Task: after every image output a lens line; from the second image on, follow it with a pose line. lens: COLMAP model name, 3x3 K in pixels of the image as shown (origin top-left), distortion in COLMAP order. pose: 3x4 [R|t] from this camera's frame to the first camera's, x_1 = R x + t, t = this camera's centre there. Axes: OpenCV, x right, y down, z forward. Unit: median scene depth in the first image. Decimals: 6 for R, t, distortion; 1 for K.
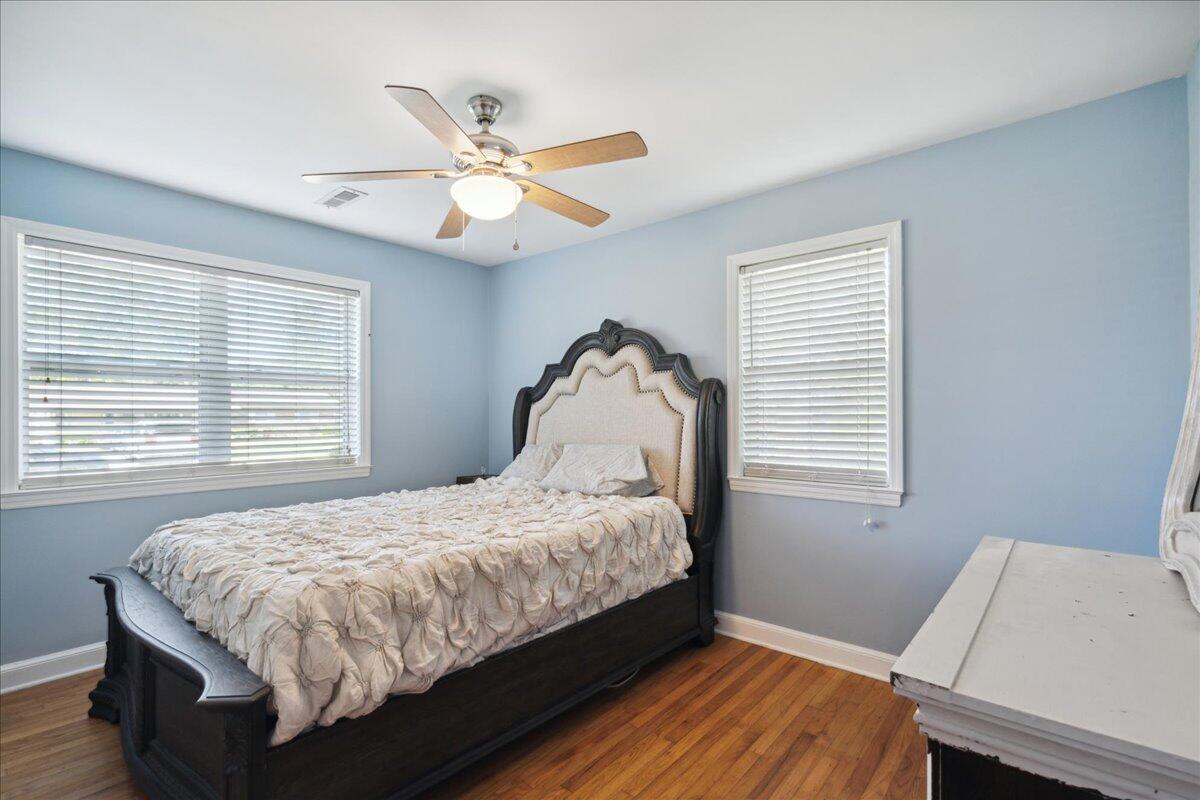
lens RADIAL K [[547.5, 0, 596.8], [0, 547.5, 414.9], [0, 0, 1]] dist [-0.002133, -0.000186]
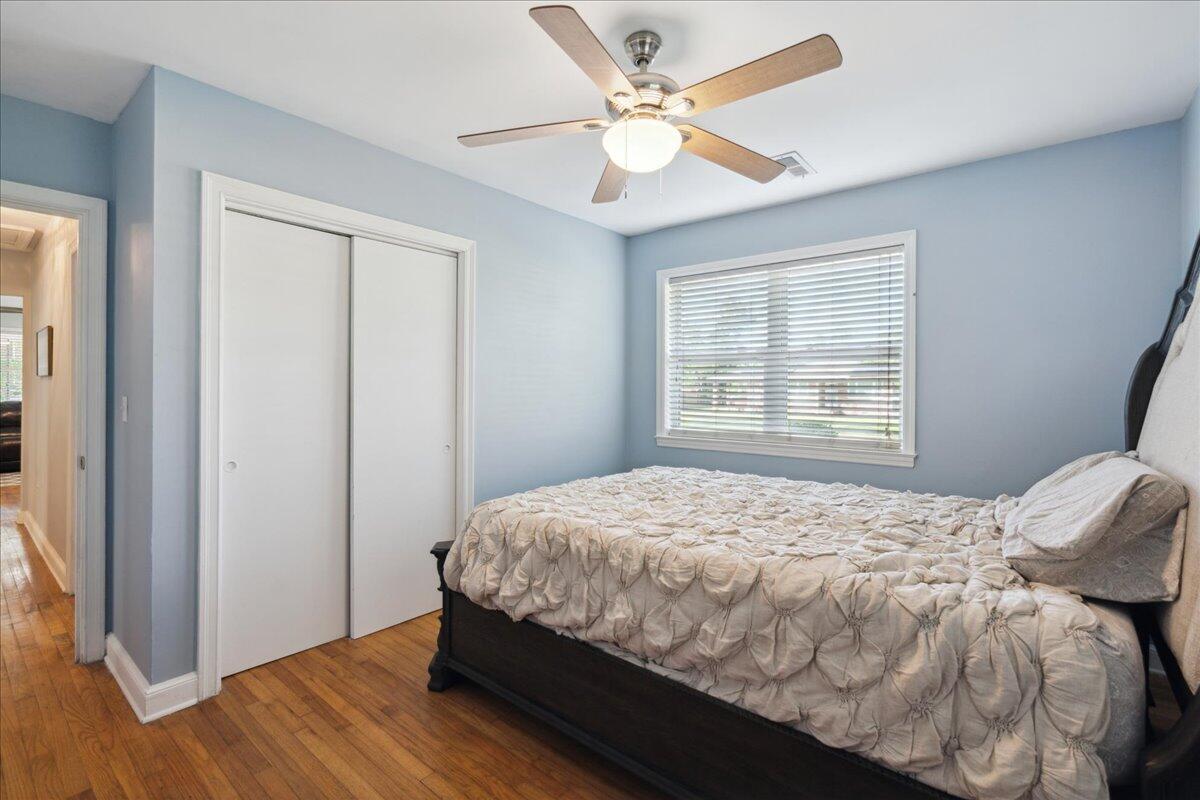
lens RADIAL K [[548.3, 0, 598.4], [0, 548.3, 397.9], [0, 0, 1]] dist [-0.002735, 0.000076]
pose [[0.020207, 0.015505, -0.999676, 0.672050], [-0.008128, 0.999849, 0.015344, -0.000728], [0.999763, 0.007815, 0.020330, 0.888494]]
